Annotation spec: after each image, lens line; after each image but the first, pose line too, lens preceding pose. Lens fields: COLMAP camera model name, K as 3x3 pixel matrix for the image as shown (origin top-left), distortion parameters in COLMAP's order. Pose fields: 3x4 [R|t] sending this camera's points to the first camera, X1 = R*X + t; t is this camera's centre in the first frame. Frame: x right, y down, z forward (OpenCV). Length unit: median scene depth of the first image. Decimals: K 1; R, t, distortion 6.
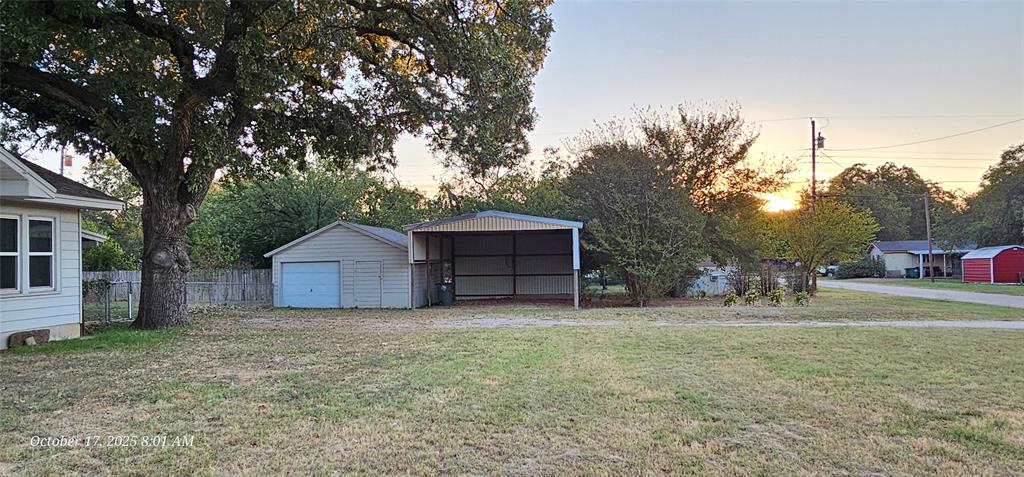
lens RADIAL K [[696.7, 0, 517.8], [0, 696.7, 247.3], [0, 0, 1]] dist [-0.011935, -0.000481]
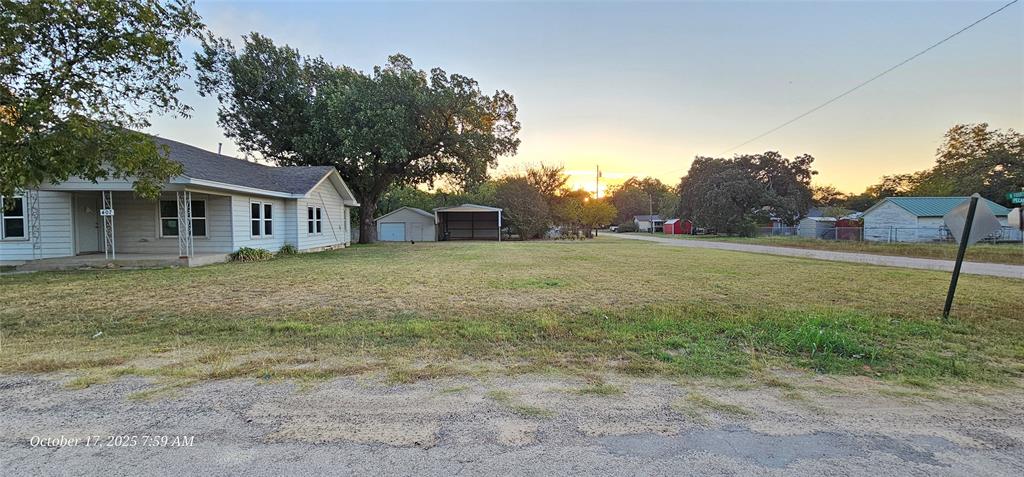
lens RADIAL K [[417.6, 0, 514.9], [0, 417.6, 243.9], [0, 0, 1]] dist [-0.005730, -0.000127]
pose [[0.990803, 0.002411, 0.135288, -0.060306], [-0.011842, 0.997550, 0.068949, -0.010441], [-0.134790, -0.069917, 0.988404, -0.475993]]
